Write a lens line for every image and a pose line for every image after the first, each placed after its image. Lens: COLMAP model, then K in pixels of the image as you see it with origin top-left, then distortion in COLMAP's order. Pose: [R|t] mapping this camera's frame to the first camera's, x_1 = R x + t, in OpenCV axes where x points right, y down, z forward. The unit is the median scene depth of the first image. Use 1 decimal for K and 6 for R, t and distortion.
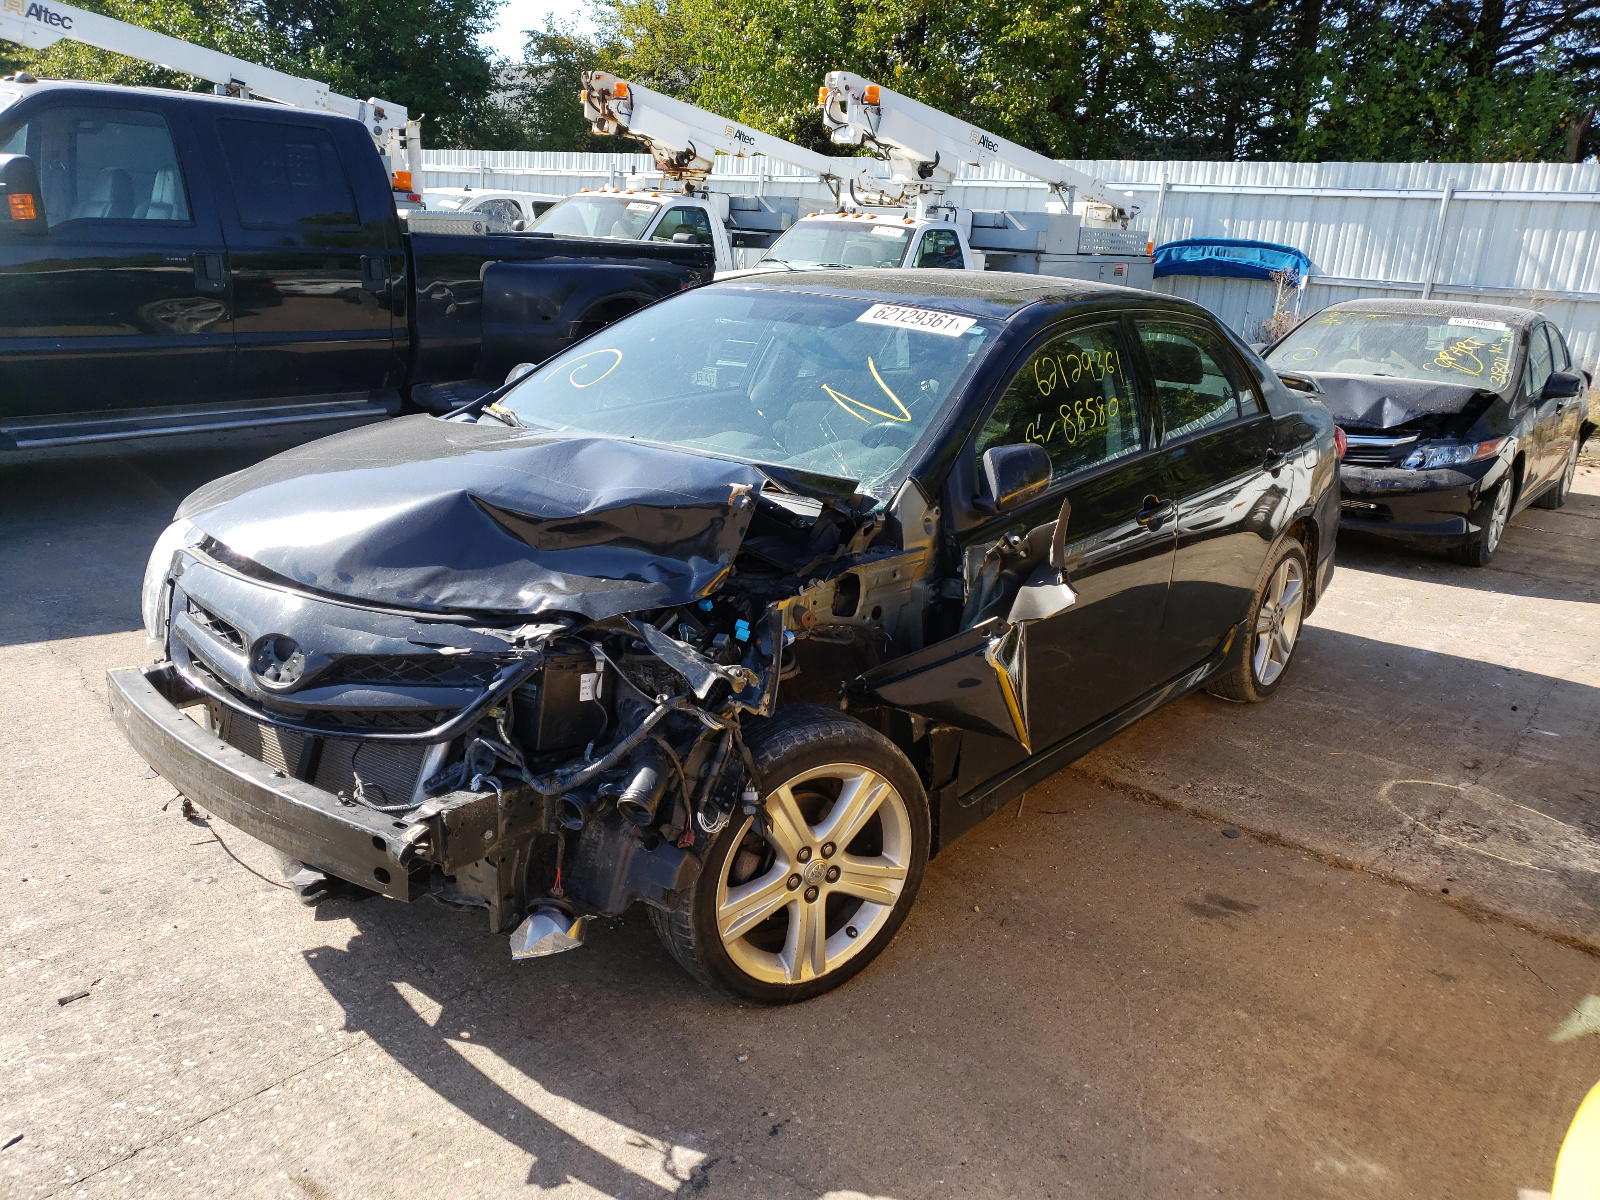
lens RADIAL K [[1244.5, 0, 800.0], [0, 1244.5, 600.0], [0, 0, 1]] dist [0.018004, 0.005835]
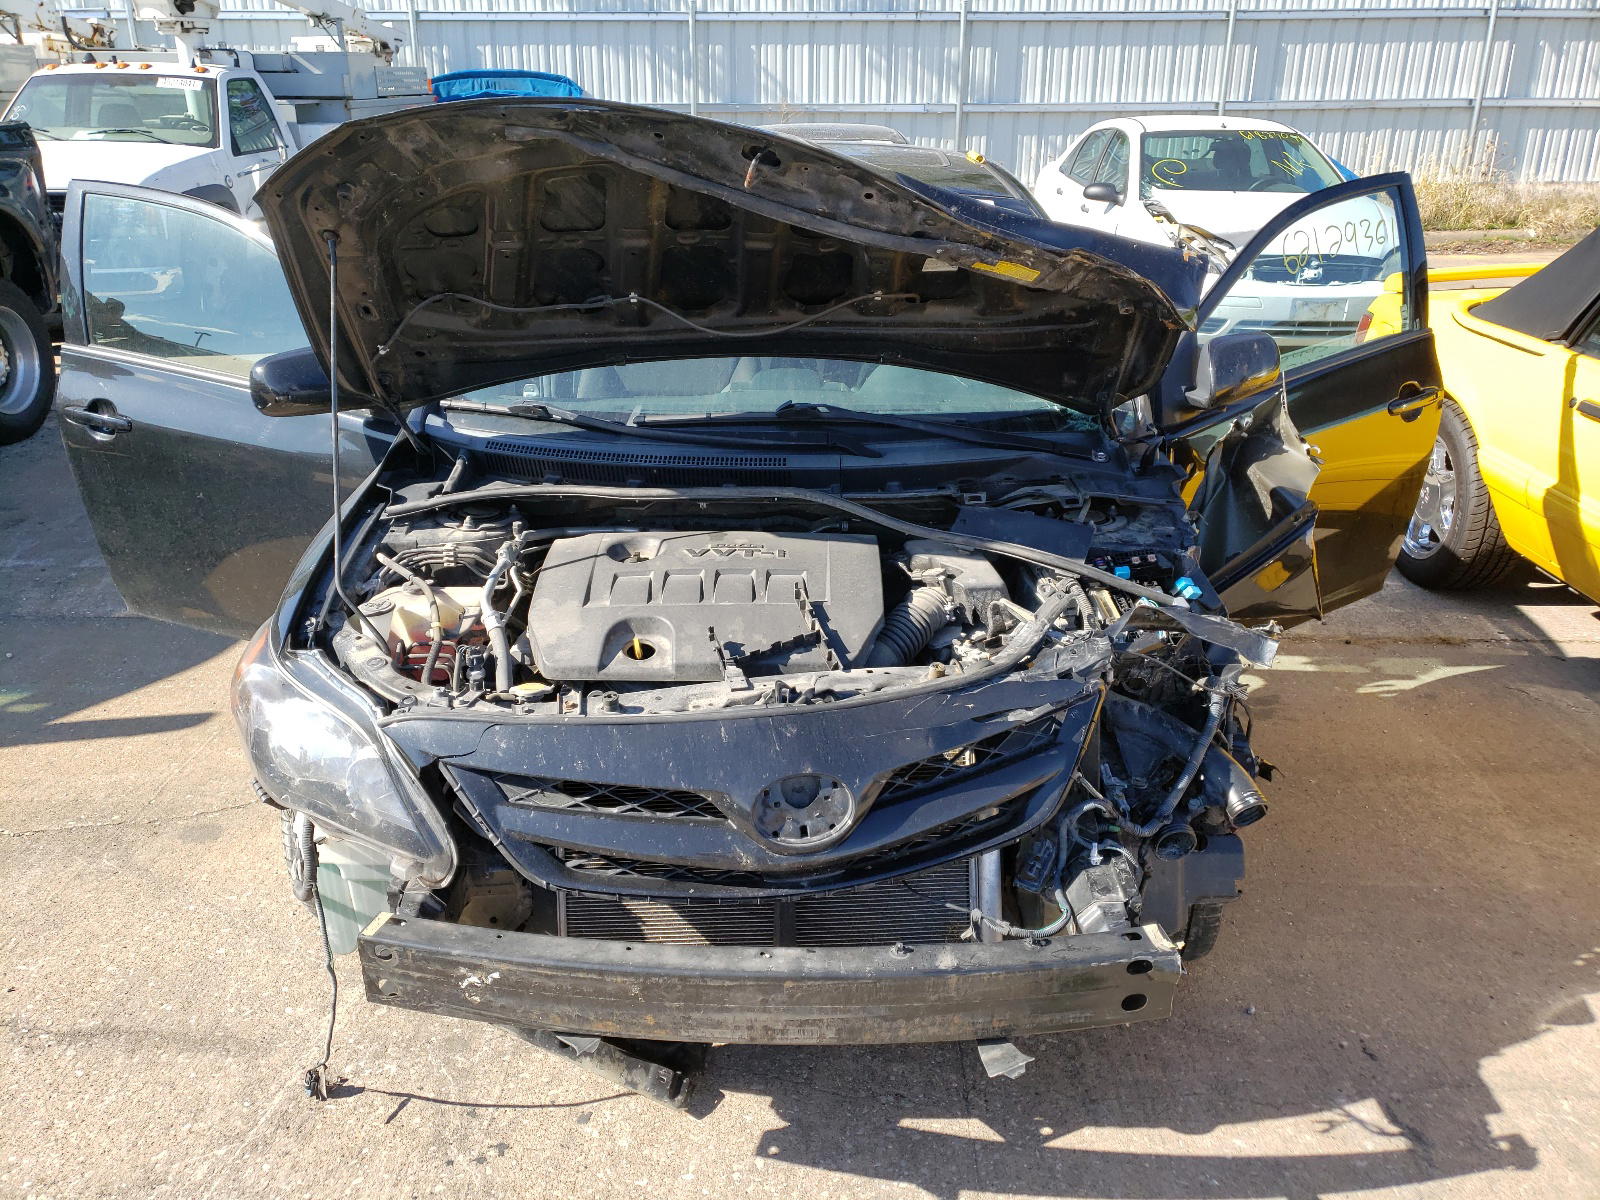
lens RADIAL K [[1246.7, 0, 795.3], [0, 1246.7, 600.8], [0, 0, 1]] dist [0.015696, 0.005319]
pose [[0.791270, -0.286581, 0.540151, -0.139143], [0.217866, 0.957529, 0.188872, -0.035873], [-0.571338, -0.031768, 0.820100, 0.077422]]
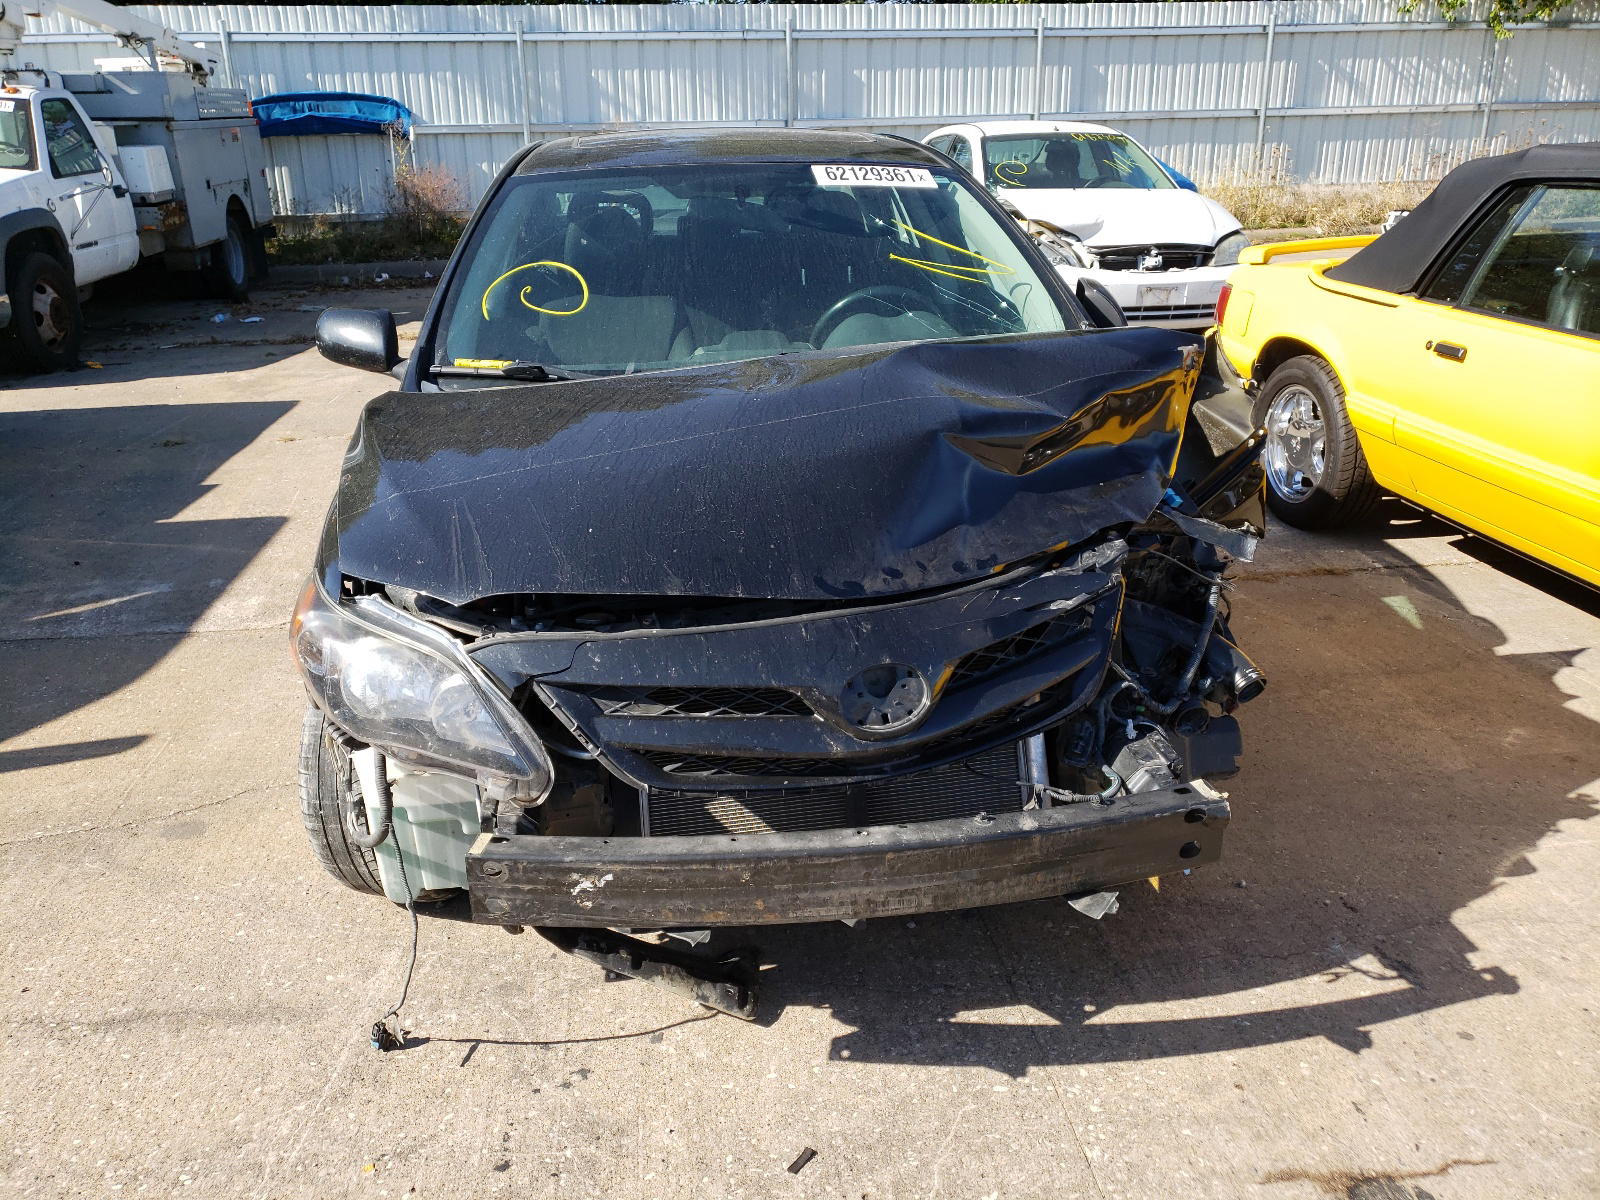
lens RADIAL K [[1244.5, 0, 800.0], [0, 1244.5, 600.0], [0, 0, 1]] dist [0.018004, 0.005835]
pose [[0.693084, -0.327038, 0.642402, -0.166393], [0.258070, 0.944668, 0.202488, -0.031305], [-0.673079, 0.025444, 0.739133, 0.085994]]
